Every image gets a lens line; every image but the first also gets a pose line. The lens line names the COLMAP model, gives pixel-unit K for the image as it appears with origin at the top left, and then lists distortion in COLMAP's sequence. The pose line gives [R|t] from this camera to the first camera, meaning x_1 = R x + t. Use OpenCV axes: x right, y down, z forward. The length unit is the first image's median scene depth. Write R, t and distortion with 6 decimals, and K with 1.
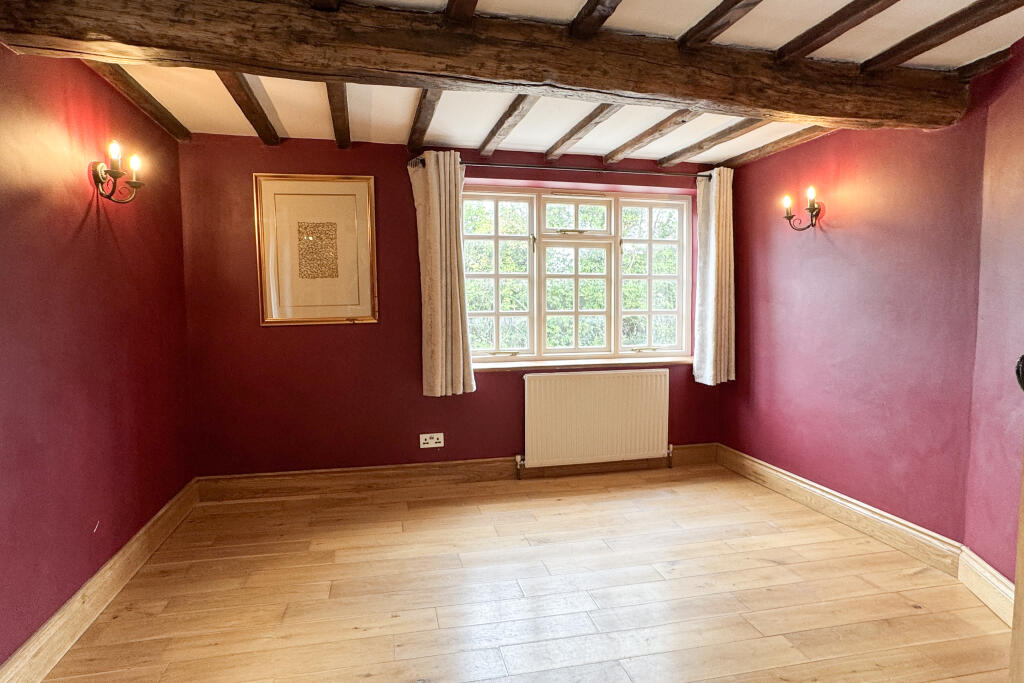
lens RADIAL K [[567.6, 0, 511.4], [0, 567.6, 348.2], [0, 0, 1]] dist [-0.056965, 0.046912]
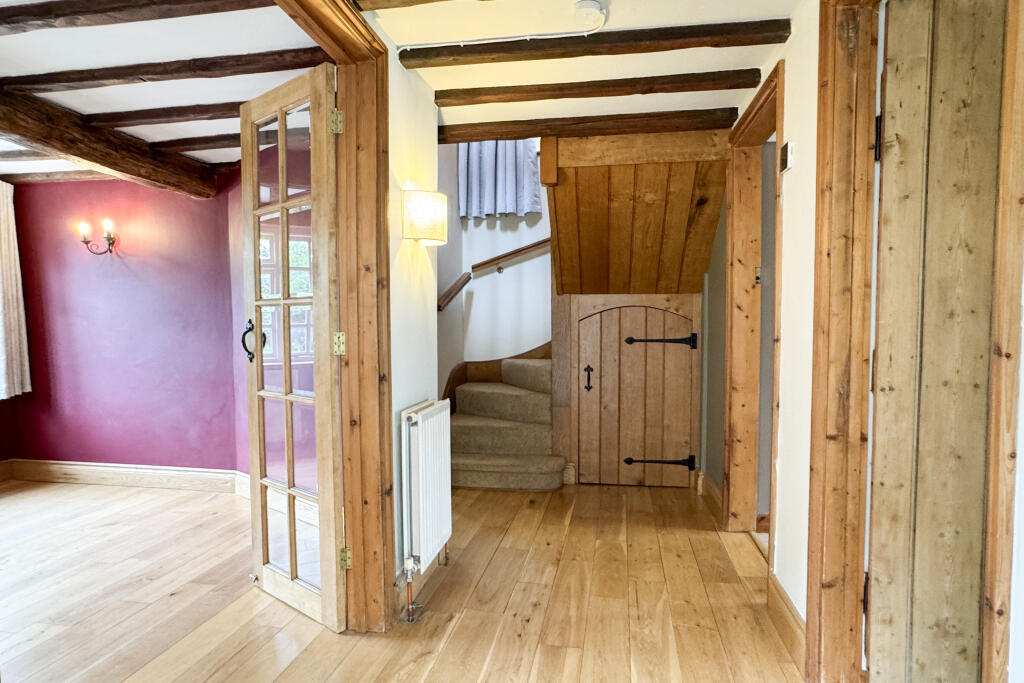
lens RADIAL K [[567.6, 0, 511.4], [0, 567.6, 348.2], [0, 0, 1]] dist [-0.056965, 0.046912]
pose [[0.394456, -0.035110, 0.918244, -0.273673], [0.074855, 0.997177, 0.005972, 0.053680], [-0.915861, 0.066379, 0.395970, -0.301154]]
